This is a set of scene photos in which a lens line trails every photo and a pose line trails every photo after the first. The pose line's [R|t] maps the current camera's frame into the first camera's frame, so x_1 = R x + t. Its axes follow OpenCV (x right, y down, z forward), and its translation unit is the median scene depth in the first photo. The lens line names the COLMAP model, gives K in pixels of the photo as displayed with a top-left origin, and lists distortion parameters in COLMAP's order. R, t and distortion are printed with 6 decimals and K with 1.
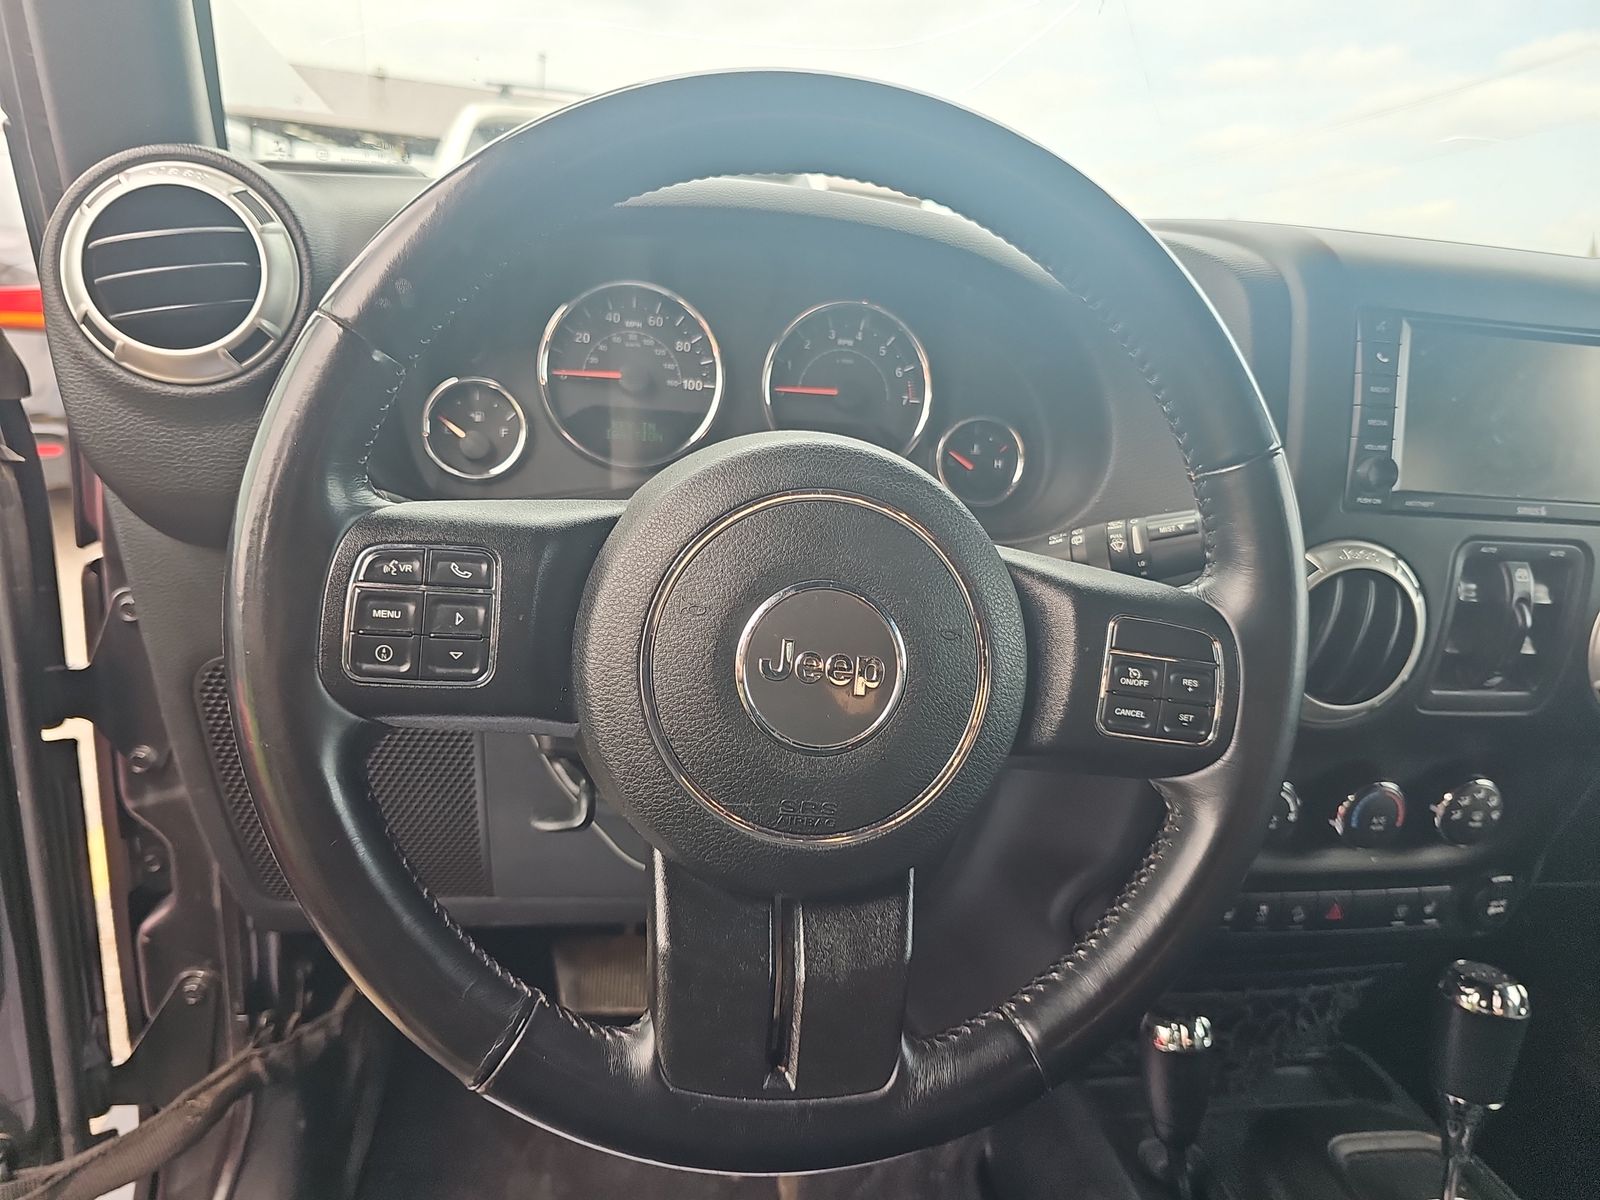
lens RADIAL K [[1045.6, 0, 806.2], [0, 1045.6, 592.8], [0, 0, 1]] dist [0.062846, -0.073311]
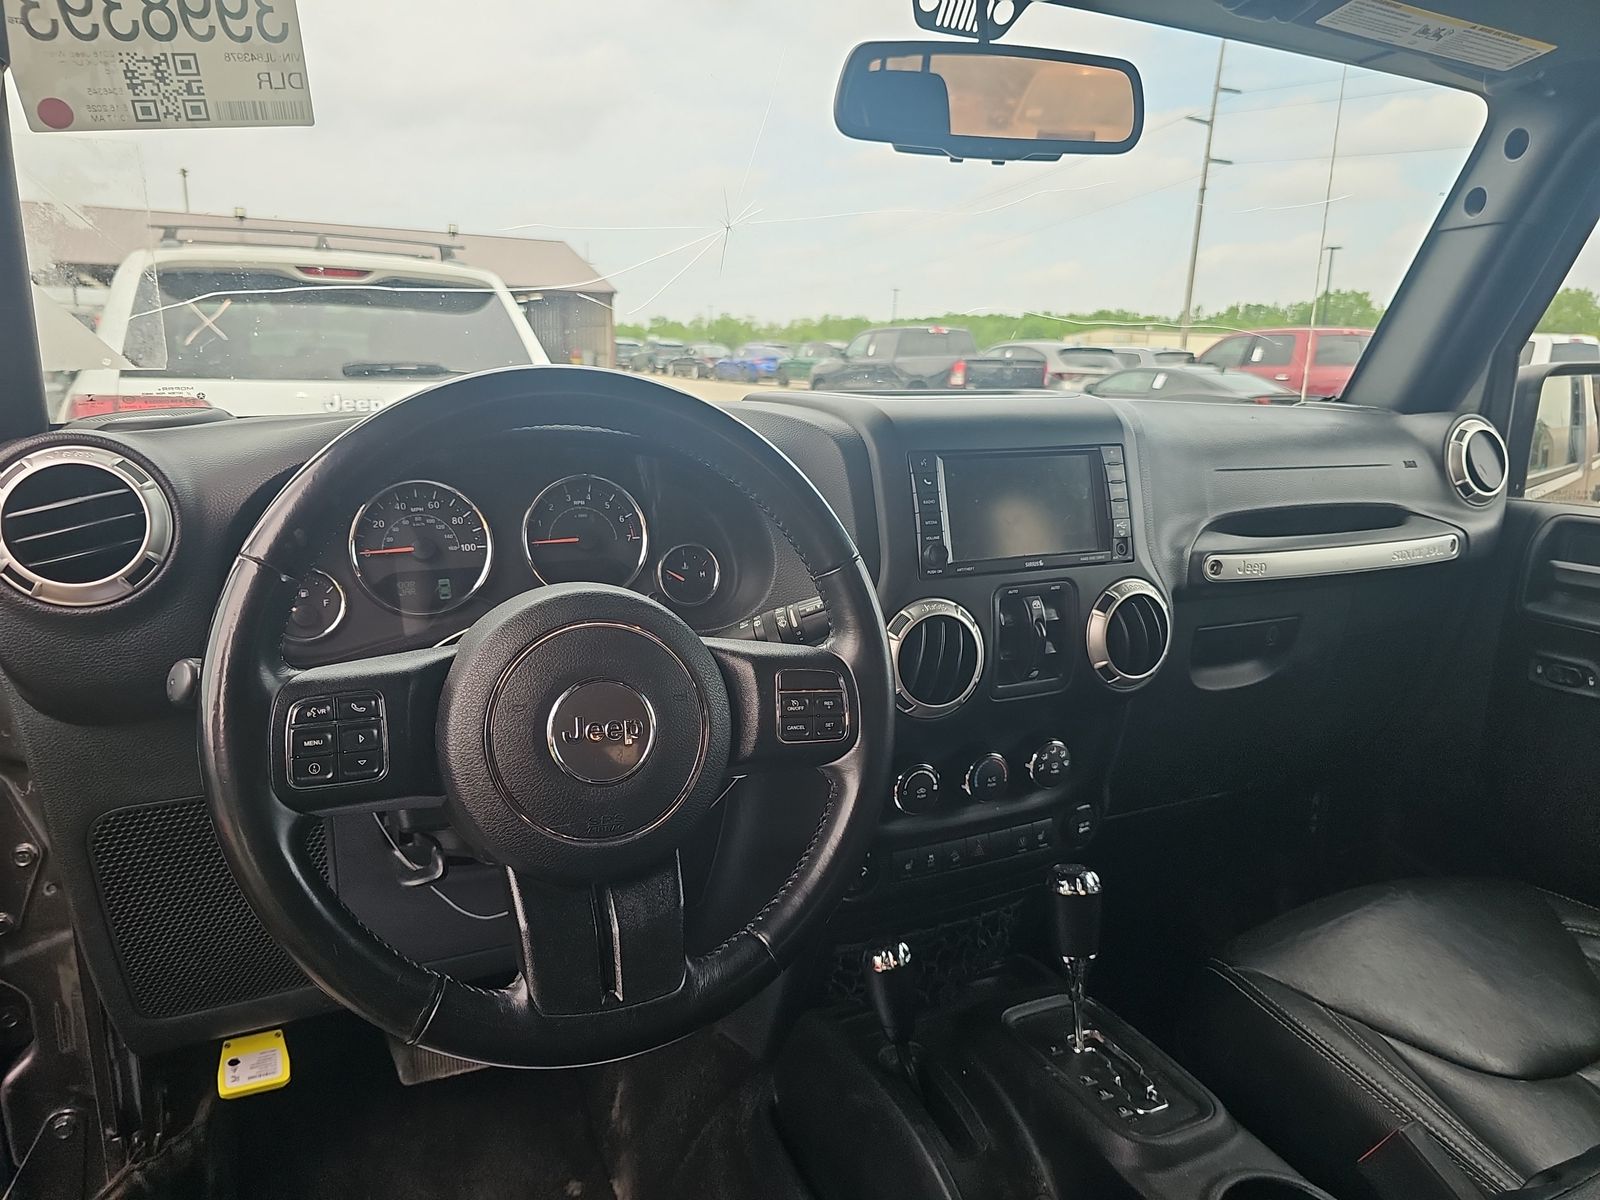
lens RADIAL K [[1045.6, 0, 806.2], [0, 1045.6, 592.8], [0, 0, 1]] dist [0.062846, -0.073311]
pose [[0.959178, -0.134724, 0.248651, -0.043056], [0.152503, 0.986849, -0.053588, -0.002662], [-0.238162, 0.089321, 0.967110, -0.485109]]
